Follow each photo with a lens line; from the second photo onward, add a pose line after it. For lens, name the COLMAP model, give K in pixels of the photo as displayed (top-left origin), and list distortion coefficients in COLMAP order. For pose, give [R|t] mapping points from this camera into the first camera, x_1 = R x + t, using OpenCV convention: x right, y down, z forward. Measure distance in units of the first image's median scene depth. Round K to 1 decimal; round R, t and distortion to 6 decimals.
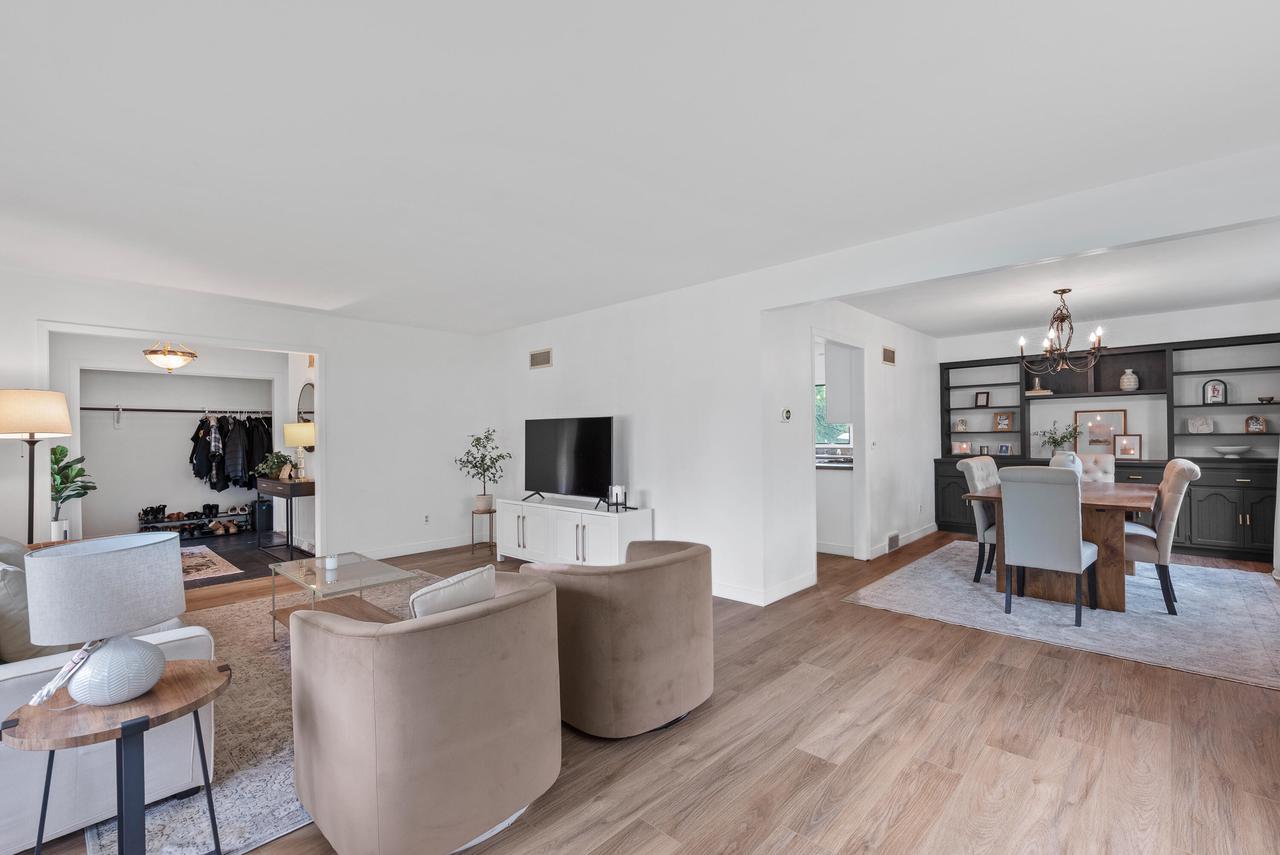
lens RADIAL K [[553.3, 0, 652.0], [0, 553.3, 434.2], [0, 0, 1]] dist [0.001199, -0.000394]
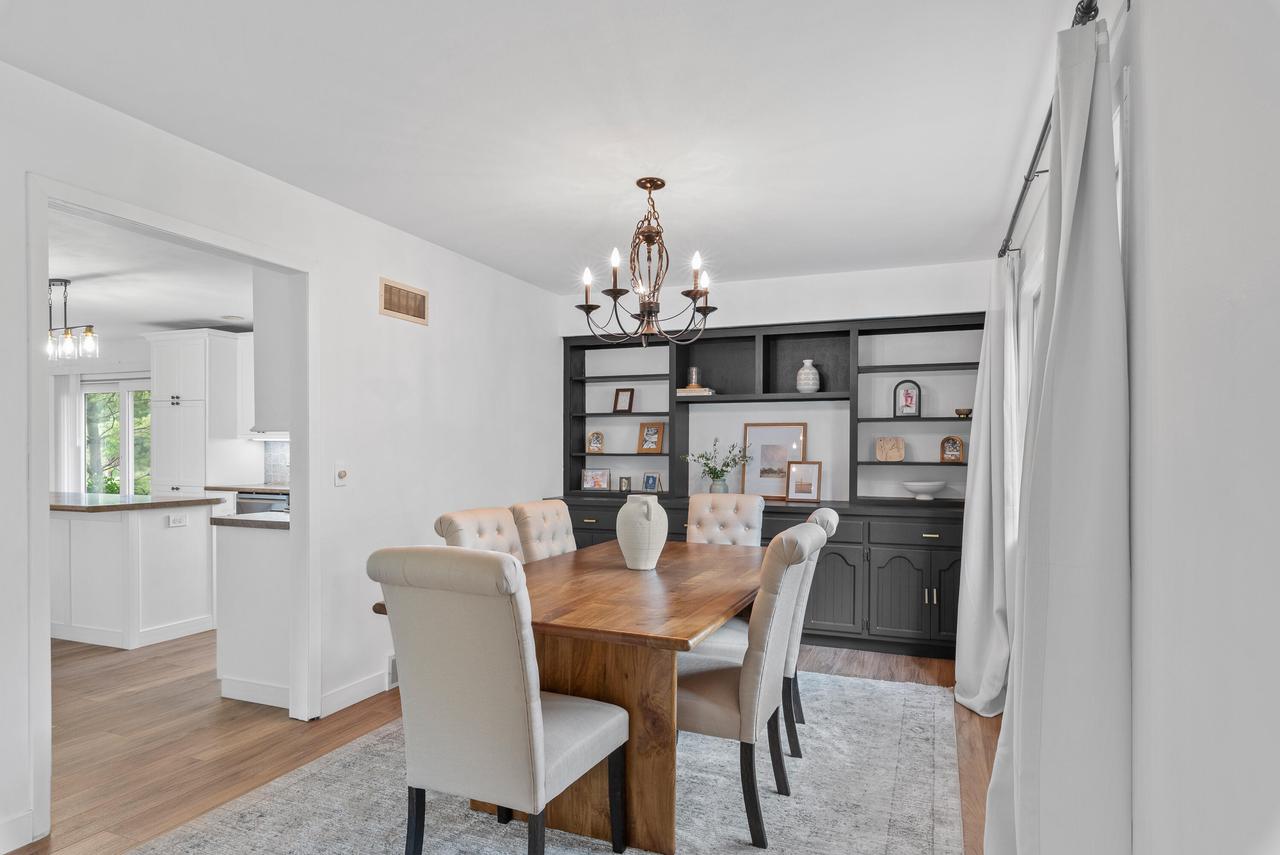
lens RADIAL K [[725.6, 0, 642.7], [0, 725.6, 460.7], [0, 0, 1]] dist [0.000854, -0.002173]
pose [[0.931860, 0.013191, 0.362579, 0.382578], [-0.017797, 0.999798, 0.009368, -0.005047], [-0.362382, -0.015183, 0.931906, 0.286562]]
